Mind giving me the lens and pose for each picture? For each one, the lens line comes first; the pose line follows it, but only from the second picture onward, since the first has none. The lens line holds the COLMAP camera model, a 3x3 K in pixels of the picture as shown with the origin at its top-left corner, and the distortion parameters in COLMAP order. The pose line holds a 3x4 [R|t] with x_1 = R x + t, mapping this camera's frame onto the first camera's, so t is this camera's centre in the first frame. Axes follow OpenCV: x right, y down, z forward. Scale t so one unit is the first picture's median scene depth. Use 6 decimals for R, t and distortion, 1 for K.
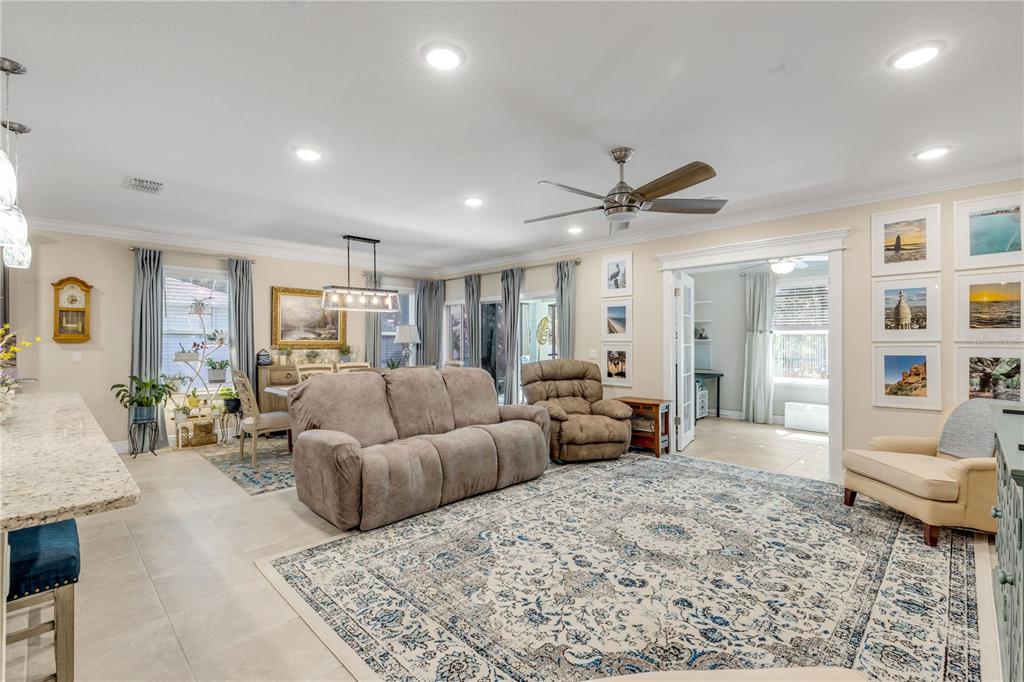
lens RADIAL K [[458.5, 0, 511.0], [0, 458.5, 340.5], [0, 0, 1]] dist [0.004810, -0.000689]
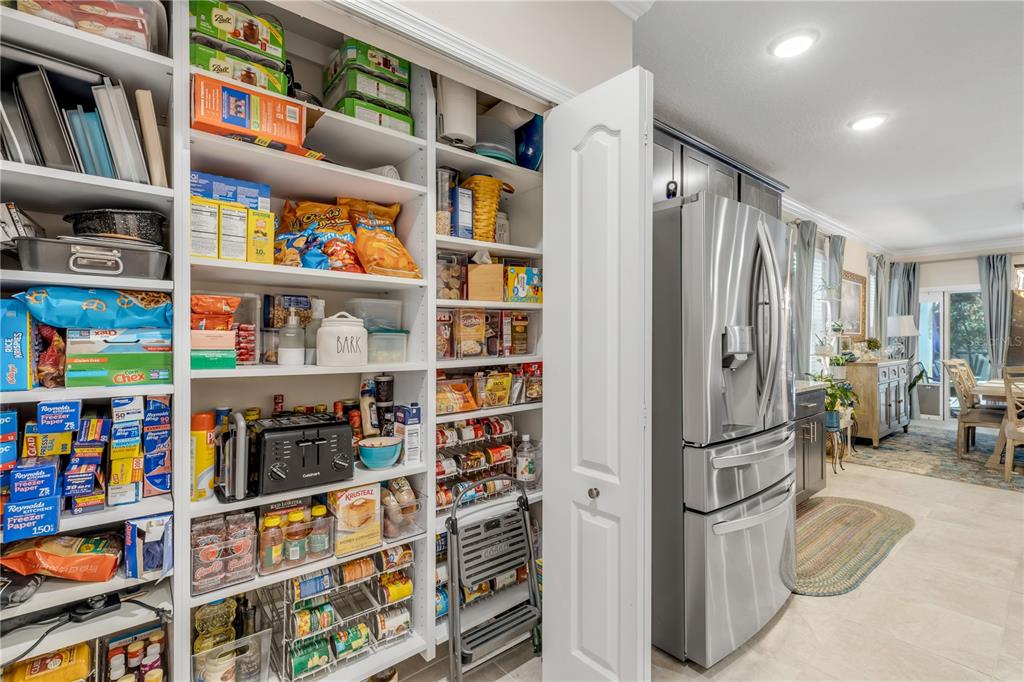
lens RADIAL K [[459.7, 0, 510.0], [0, 459.7, 338.1], [0, 0, 1]] dist [0.003153, -0.000123]
pose [[0.994770, -0.000383, -0.102142, -1.431012], [0.000608, 0.999997, 0.002173, 0.009908], [0.102141, -0.002224, 0.994767, 0.131556]]
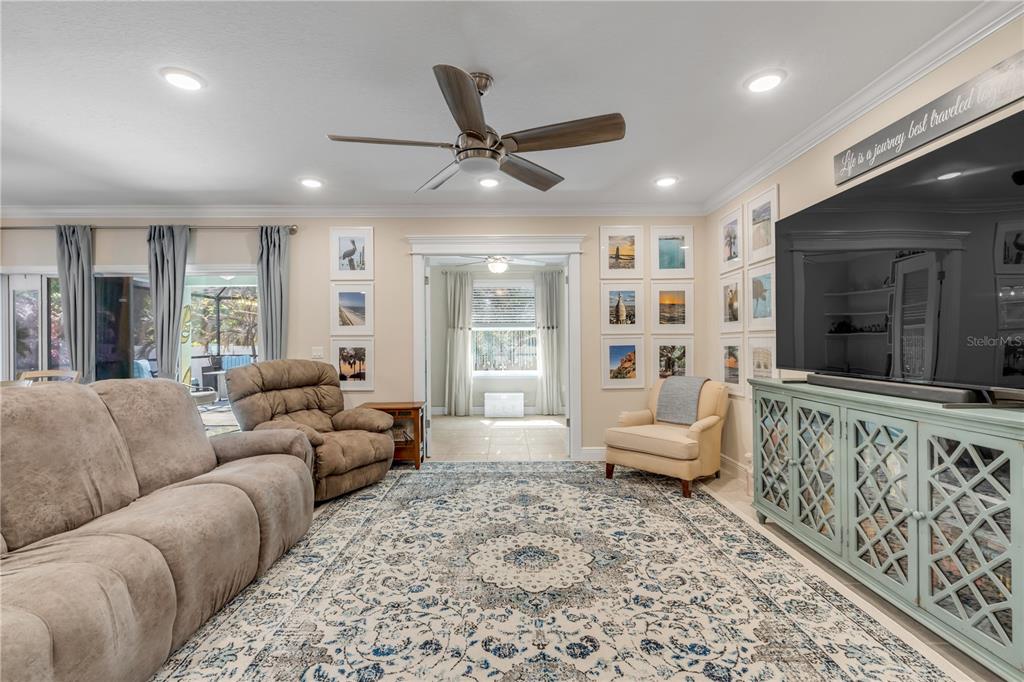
lens RADIAL K [[458.5, 0, 511.0], [0, 458.5, 340.5], [0, 0, 1]] dist [0.004810, -0.000689]
pose [[0.705983, -0.003233, 0.708222, -0.178450], [0.004952, 0.999988, -0.000372, 0.015096], [-0.708212, 0.003770, 0.705990, 0.288328]]
